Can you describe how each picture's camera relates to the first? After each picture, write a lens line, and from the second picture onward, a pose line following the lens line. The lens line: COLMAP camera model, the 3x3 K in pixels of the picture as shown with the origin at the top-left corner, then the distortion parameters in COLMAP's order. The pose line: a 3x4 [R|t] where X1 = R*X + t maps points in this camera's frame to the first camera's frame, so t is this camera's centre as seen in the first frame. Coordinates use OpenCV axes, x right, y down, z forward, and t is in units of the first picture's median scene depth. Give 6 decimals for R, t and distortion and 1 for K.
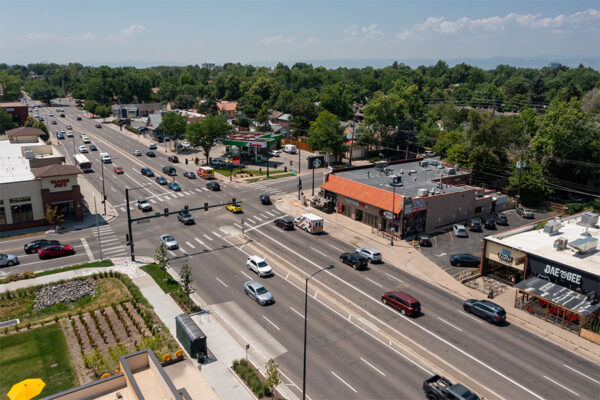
lens RADIAL K [[470.9, 0, 299.9], [0, 470.9, 197.1], [0, 0, 1]] dist [-0.012885, 0.005502]
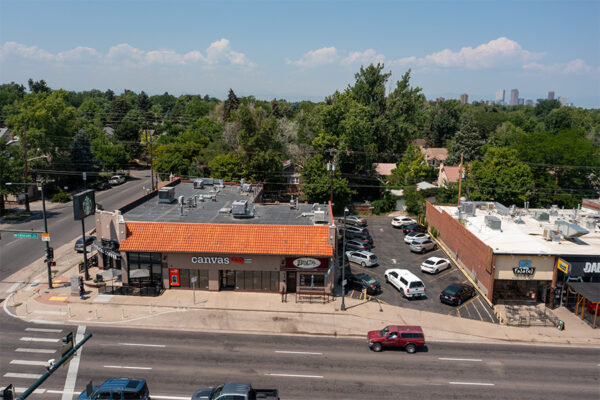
lens RADIAL K [[470.9, 0, 301.4], [0, 470.9, 195.6], [0, 0, 1]] dist [-0.012885, 0.005502]
pose [[0.588409, -0.145390, 0.795385, -0.253629], [0.199942, 0.979314, 0.031097, -0.059796], [-0.783453, 0.140733, 0.605307, 0.585060]]
